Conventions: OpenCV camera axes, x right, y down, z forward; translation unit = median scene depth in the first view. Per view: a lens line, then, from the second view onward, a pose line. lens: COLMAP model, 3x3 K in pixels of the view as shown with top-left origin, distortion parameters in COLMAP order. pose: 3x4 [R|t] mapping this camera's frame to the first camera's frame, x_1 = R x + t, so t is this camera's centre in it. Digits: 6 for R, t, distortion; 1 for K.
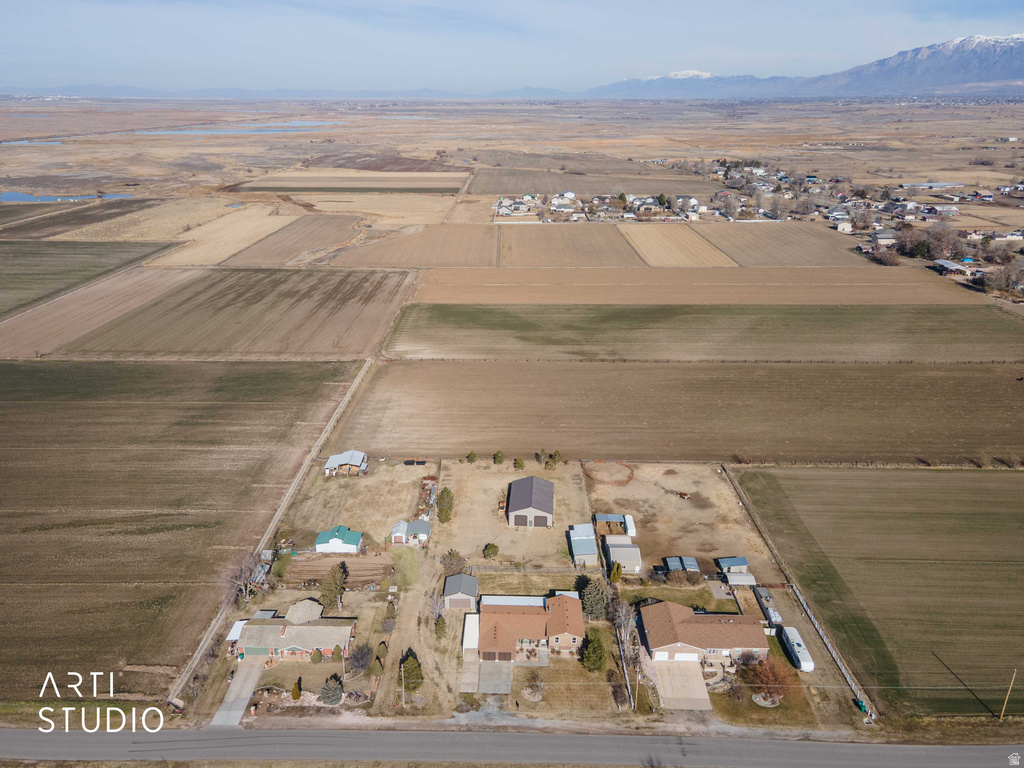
lens RADIAL K [[755.9, 0, 496.2], [0, 755.9, 384.2], [0, 0, 1]] dist [0.038384, 0.005298]
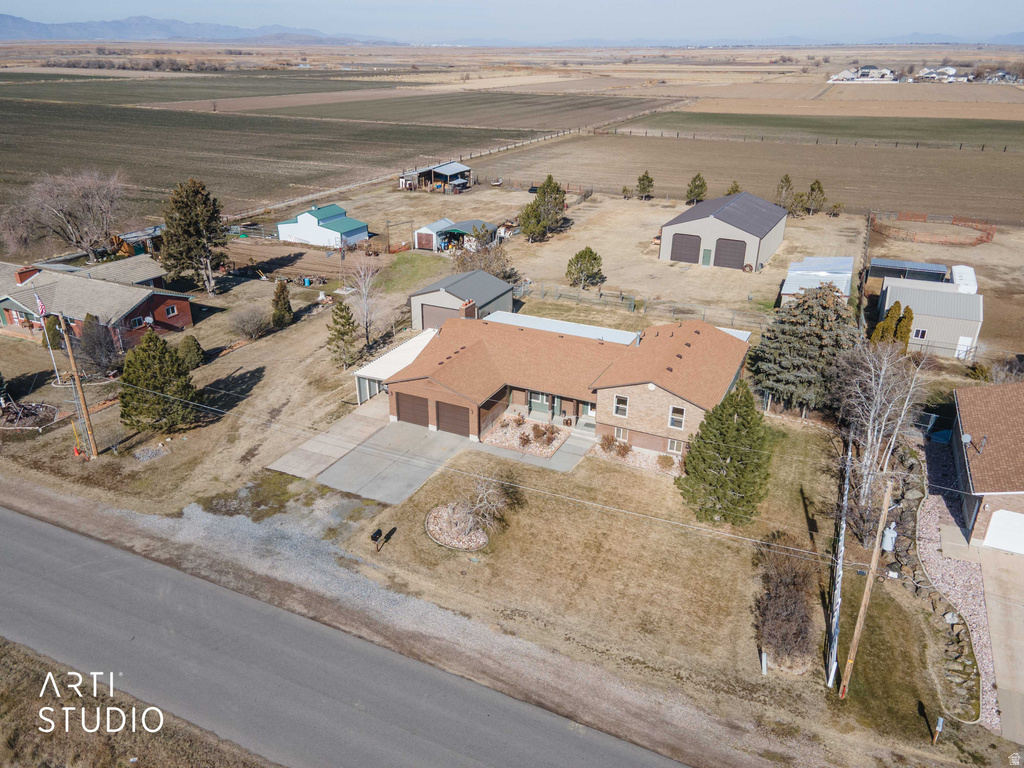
lens RADIAL K [[744.6, 0, 502.2], [0, 744.6, 381.3], [0, 0, 1]] dist [0.039459, 0.009010]
pose [[0.912356, 0.173976, -0.370593, 0.108136], [-0.152842, 0.984510, 0.085903, 0.228535], [0.379798, -0.021732, 0.924814, 0.521997]]
